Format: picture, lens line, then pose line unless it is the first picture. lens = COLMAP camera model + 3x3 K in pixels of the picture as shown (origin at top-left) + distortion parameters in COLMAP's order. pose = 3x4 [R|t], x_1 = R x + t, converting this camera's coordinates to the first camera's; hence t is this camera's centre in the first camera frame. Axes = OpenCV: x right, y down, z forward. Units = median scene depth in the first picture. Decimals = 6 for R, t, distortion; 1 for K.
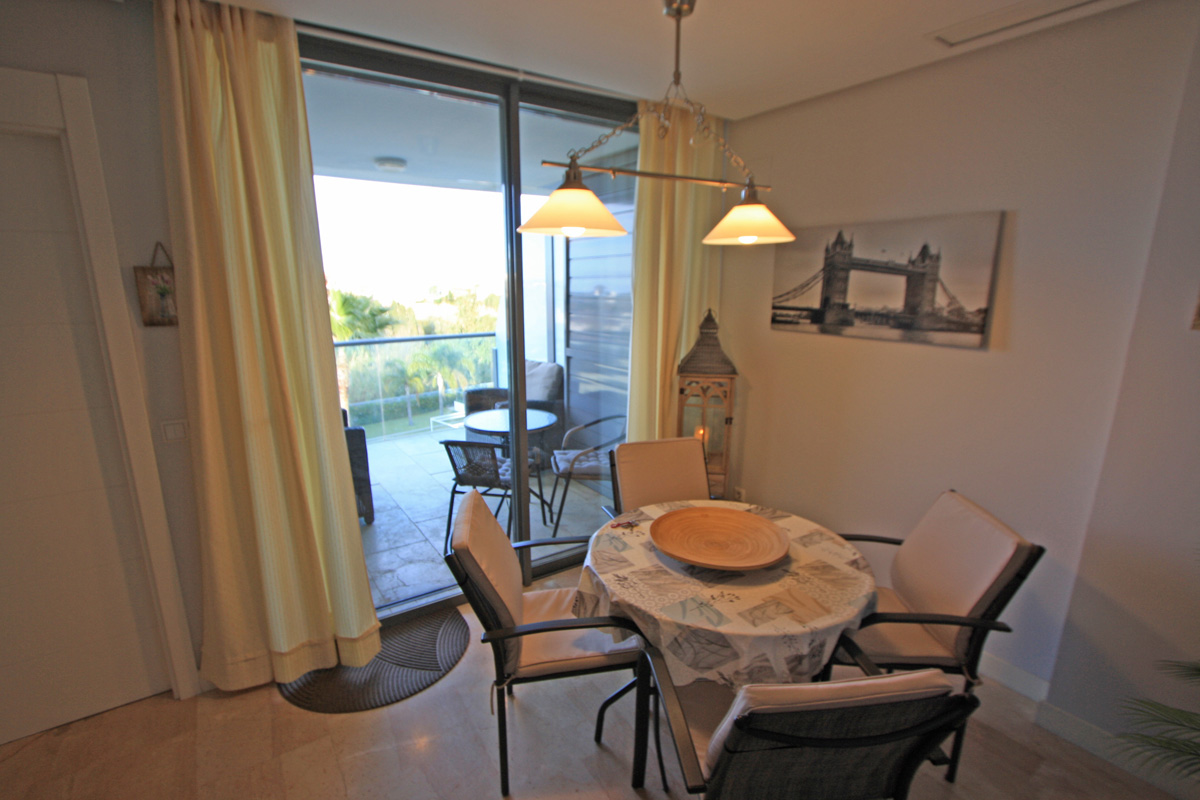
lens RADIAL K [[555.2, 0, 594.8], [0, 555.2, 416.4], [0, 0, 1]] dist [-0.017651, 0.000960]
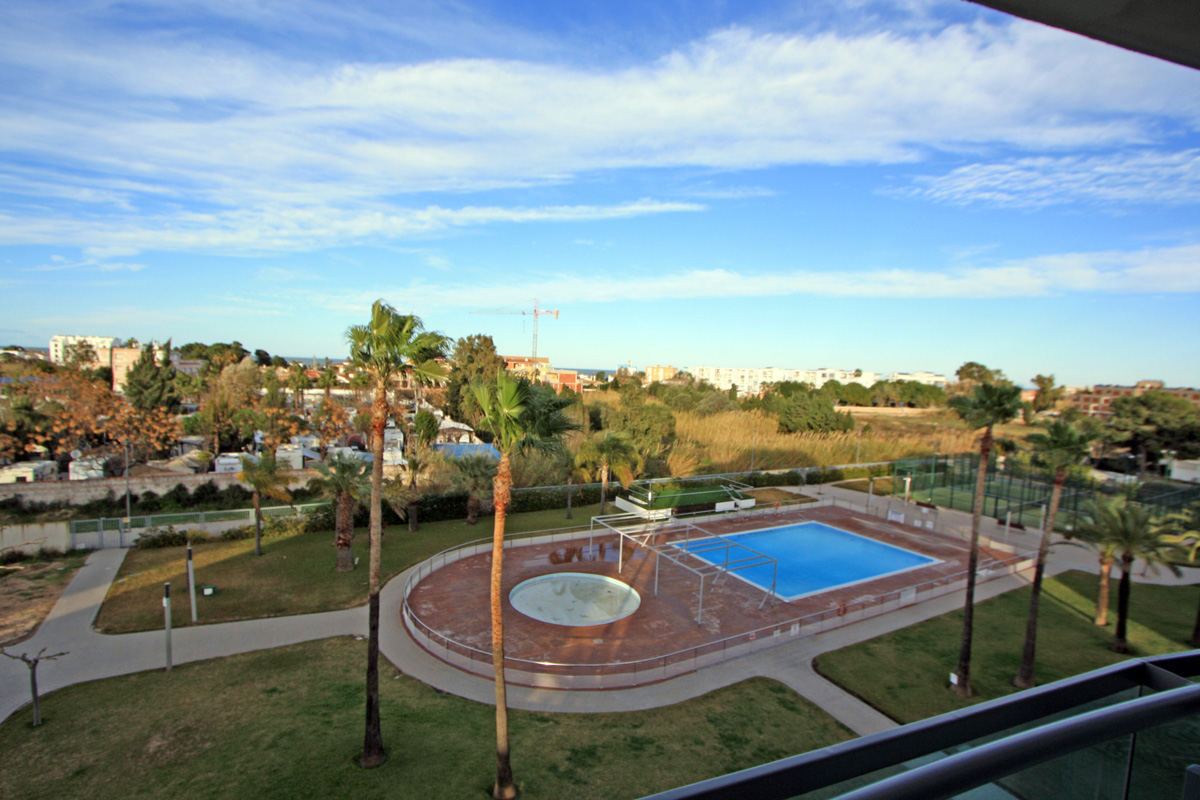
lens RADIAL K [[555.2, 0, 594.8], [0, 555.2, 416.4], [0, 0, 1]] dist [-0.017651, 0.000960]
pose [[0.958580, 0.062973, -0.277773, -0.042379], [-0.105908, 0.984131, -0.142372, -0.025222], [0.264400, 0.165894, 0.950038, 0.097685]]
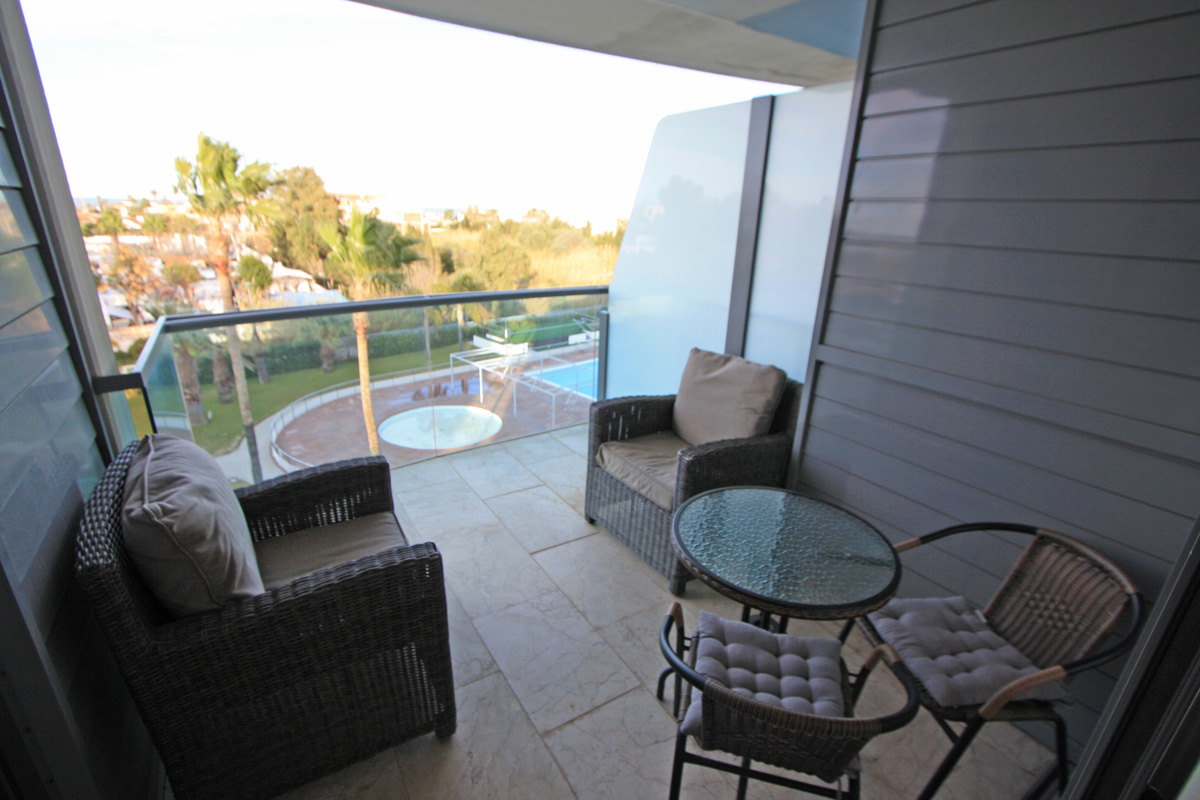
lens RADIAL K [[555.2, 0, 594.8], [0, 555.2, 416.4], [0, 0, 1]] dist [-0.017651, 0.000960]
pose [[0.998922, 0.041832, -0.020126, -0.021743], [-0.039201, 0.992365, 0.116944, -0.009939], [0.024864, -0.116029, 0.992935, 0.044178]]
